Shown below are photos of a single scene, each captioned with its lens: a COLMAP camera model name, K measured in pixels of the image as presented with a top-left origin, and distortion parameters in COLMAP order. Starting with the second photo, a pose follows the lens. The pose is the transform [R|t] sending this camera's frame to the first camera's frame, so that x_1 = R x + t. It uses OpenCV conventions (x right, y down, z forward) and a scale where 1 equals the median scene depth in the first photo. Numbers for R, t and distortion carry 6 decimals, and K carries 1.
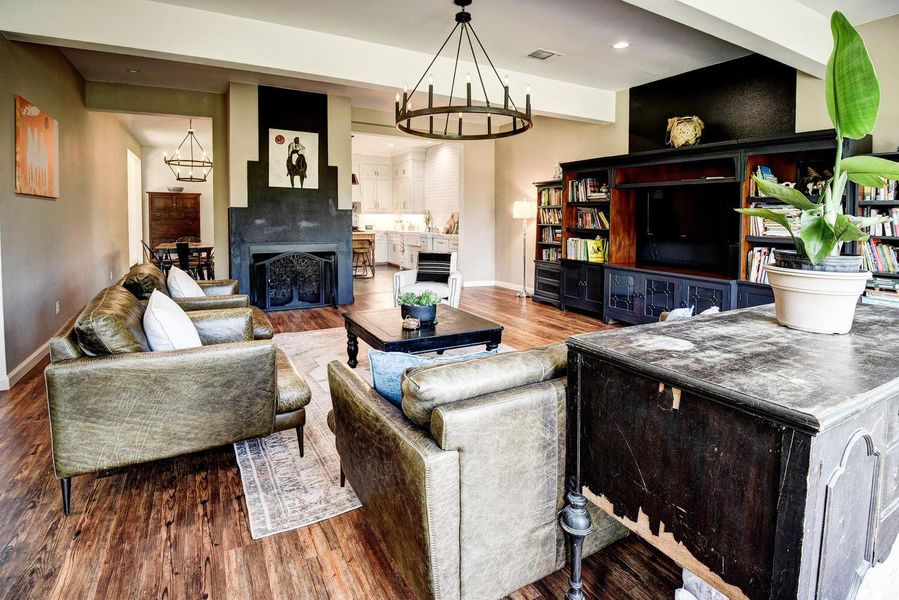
lens RADIAL K [[425.1, 0, 446.9], [0, 425.1, 297.2], [0, 0, 1]] dist [-0.001450, -0.014682]
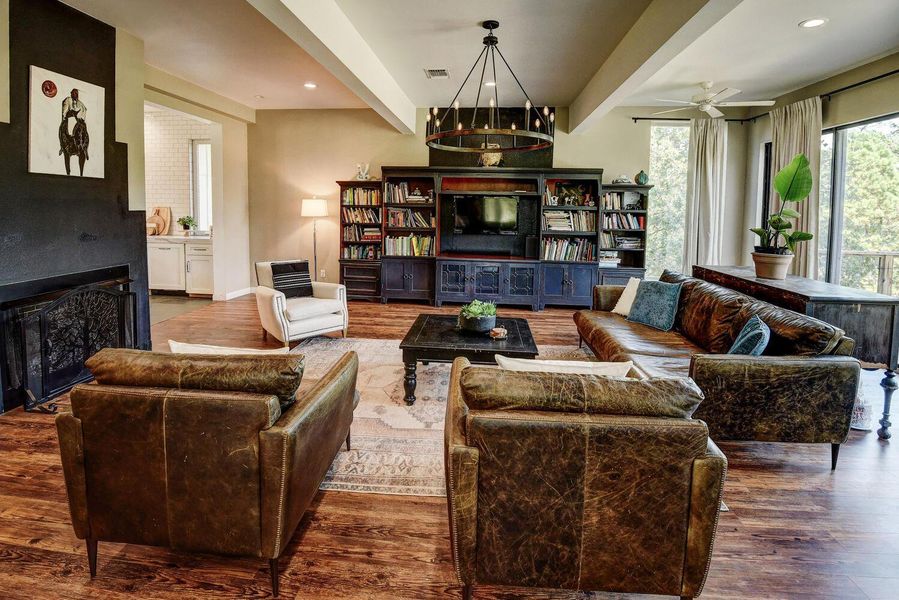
lens RADIAL K [[425.1, 0, 446.9], [0, 425.1, 297.2], [0, 0, 1]] dist [-0.001450, -0.014682]
pose [[0.580537, -0.167644, 0.796789, -0.540230], [0.140521, 0.984520, 0.104759, -0.083470], [-0.802016, 0.051149, 0.595108, 0.261531]]
